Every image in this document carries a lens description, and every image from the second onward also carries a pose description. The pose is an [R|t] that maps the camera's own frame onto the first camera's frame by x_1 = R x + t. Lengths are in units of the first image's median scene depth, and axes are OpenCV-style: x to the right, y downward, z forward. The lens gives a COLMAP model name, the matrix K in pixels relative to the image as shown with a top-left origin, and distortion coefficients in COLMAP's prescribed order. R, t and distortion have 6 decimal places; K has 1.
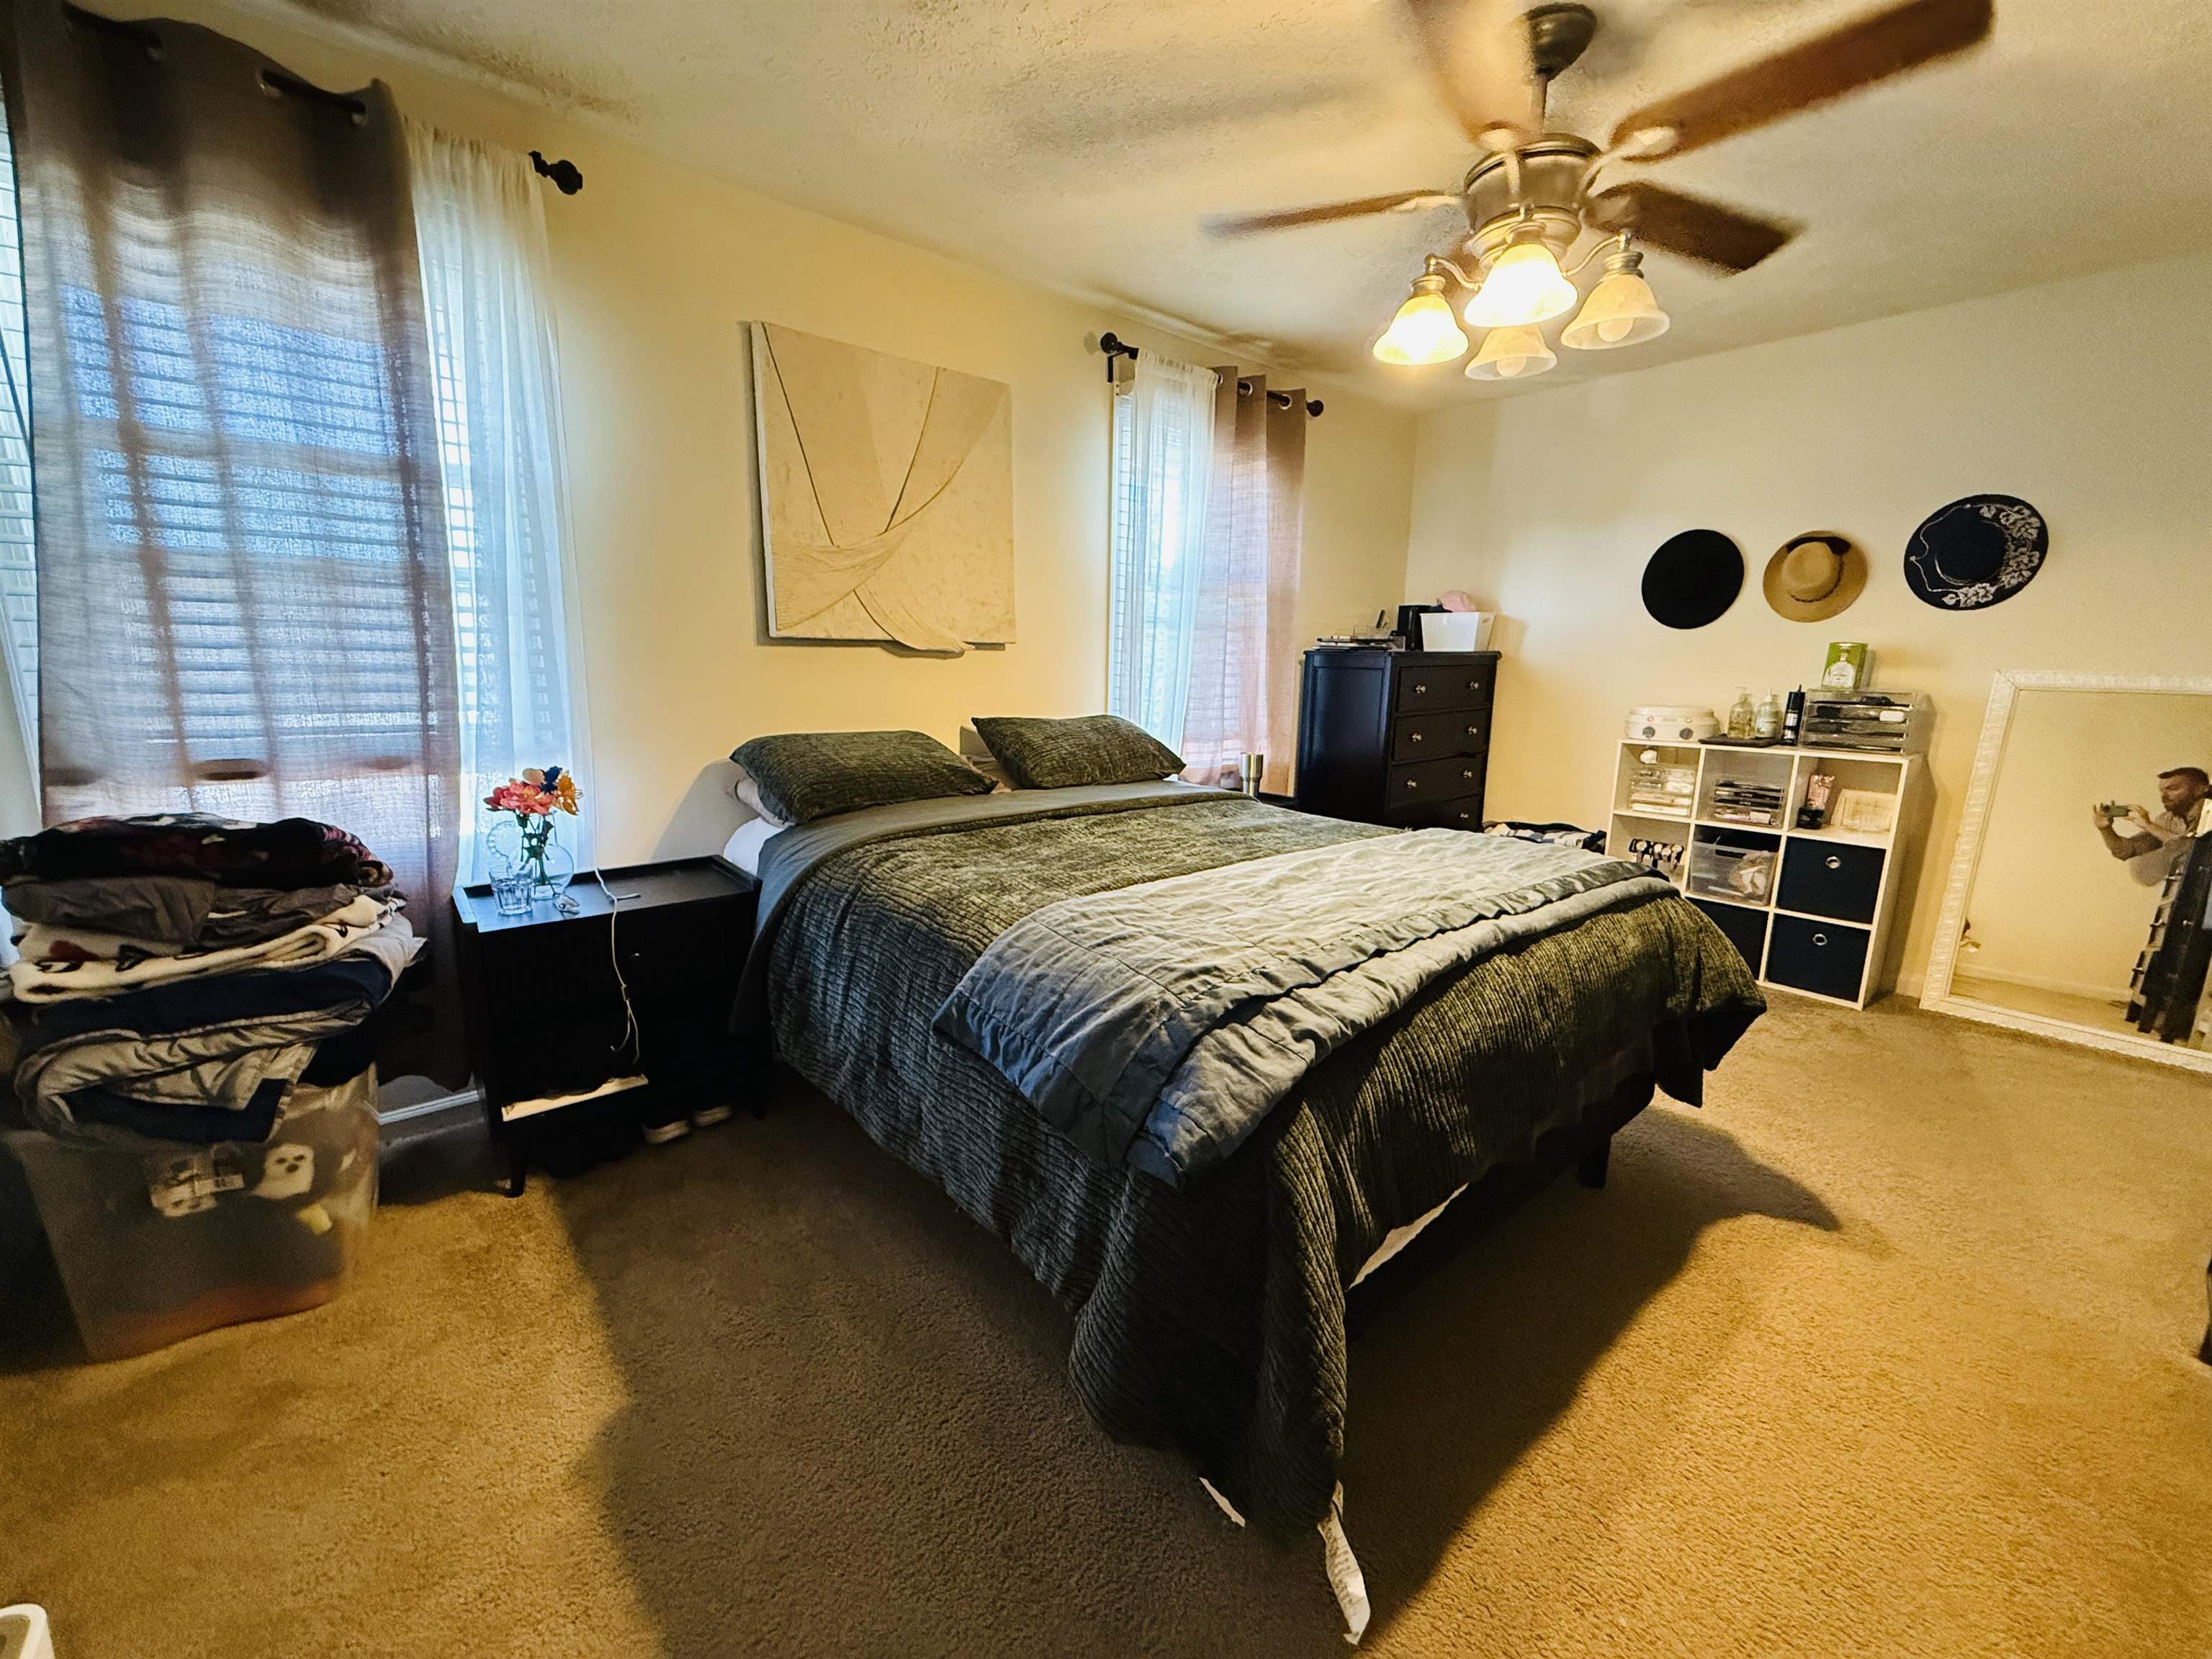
lens RADIAL K [[882.3, 0, 1101.4], [0, 882.3, 827.8], [0, 0, 1]] dist [-0.002166, 0.000966]
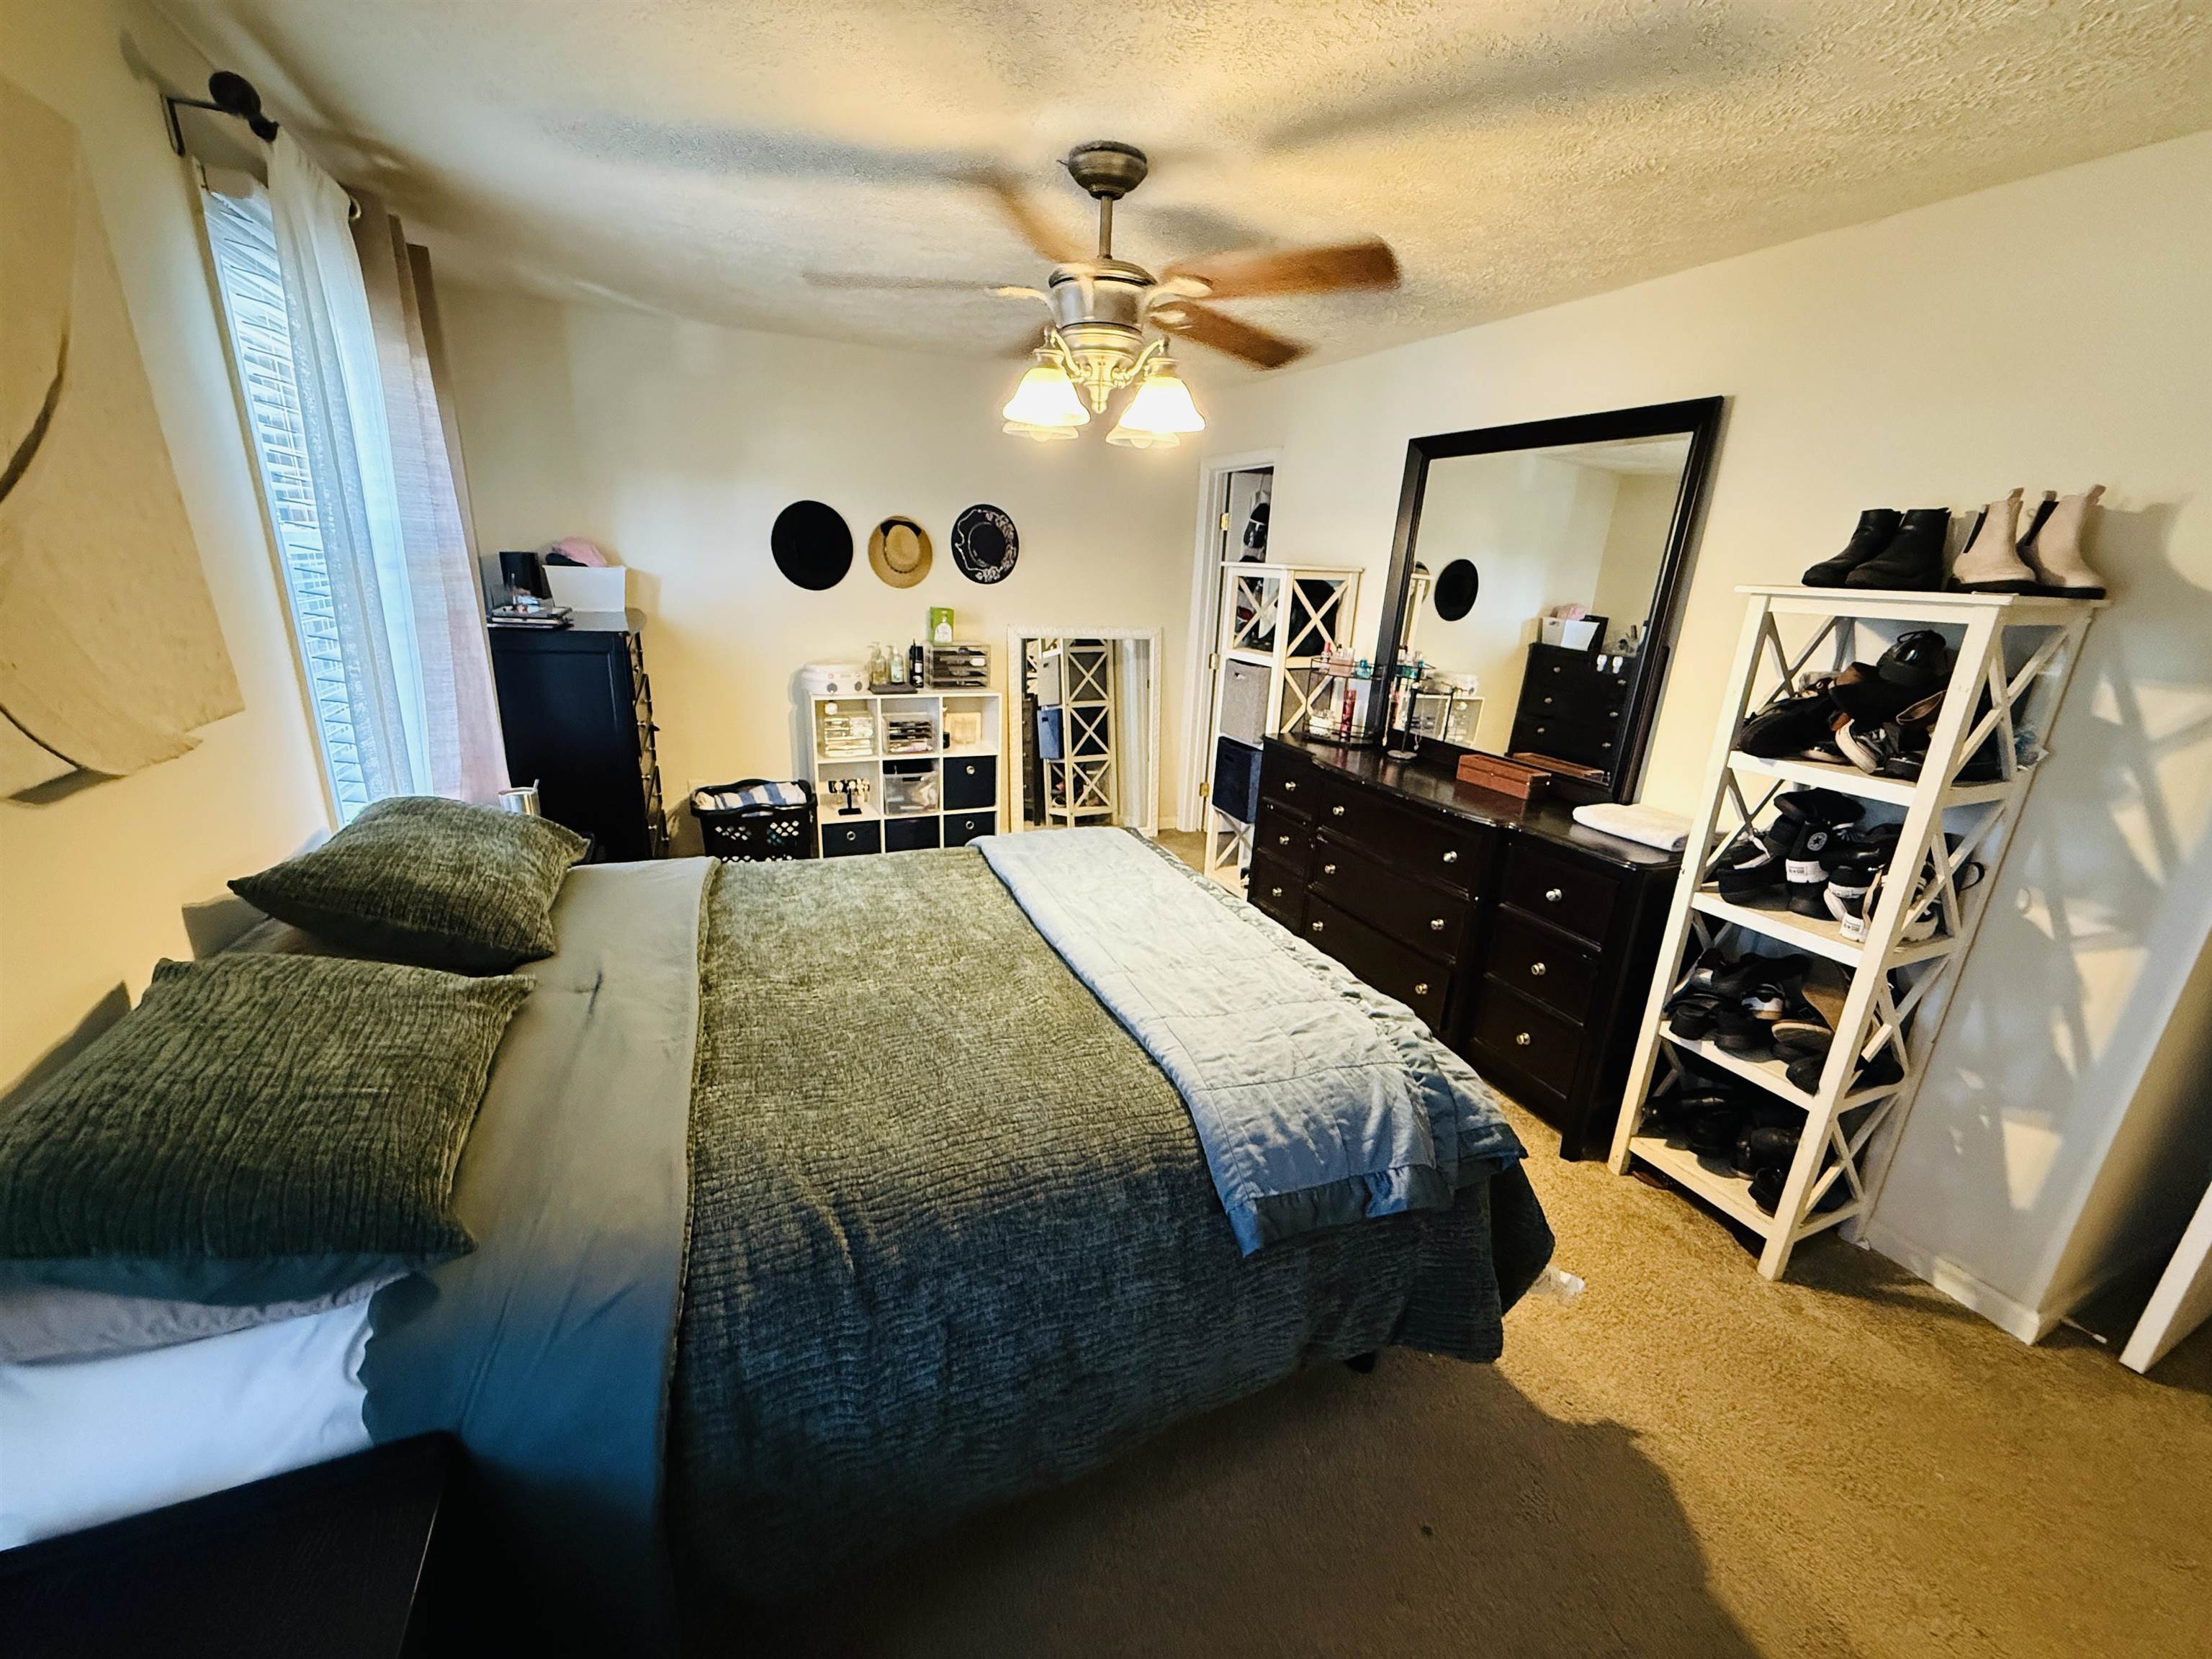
lens RADIAL K [[882.3, 0, 1095.8], [0, 882.3, 836.5], [0, 0, 1]] dist [-0.002166, 0.000966]
pose [[0.287884, -0.289282, 0.912929, -0.397910], [0.143430, 0.955558, 0.257561, -0.182779], [-0.946864, 0.056794, 0.316581, 0.358398]]
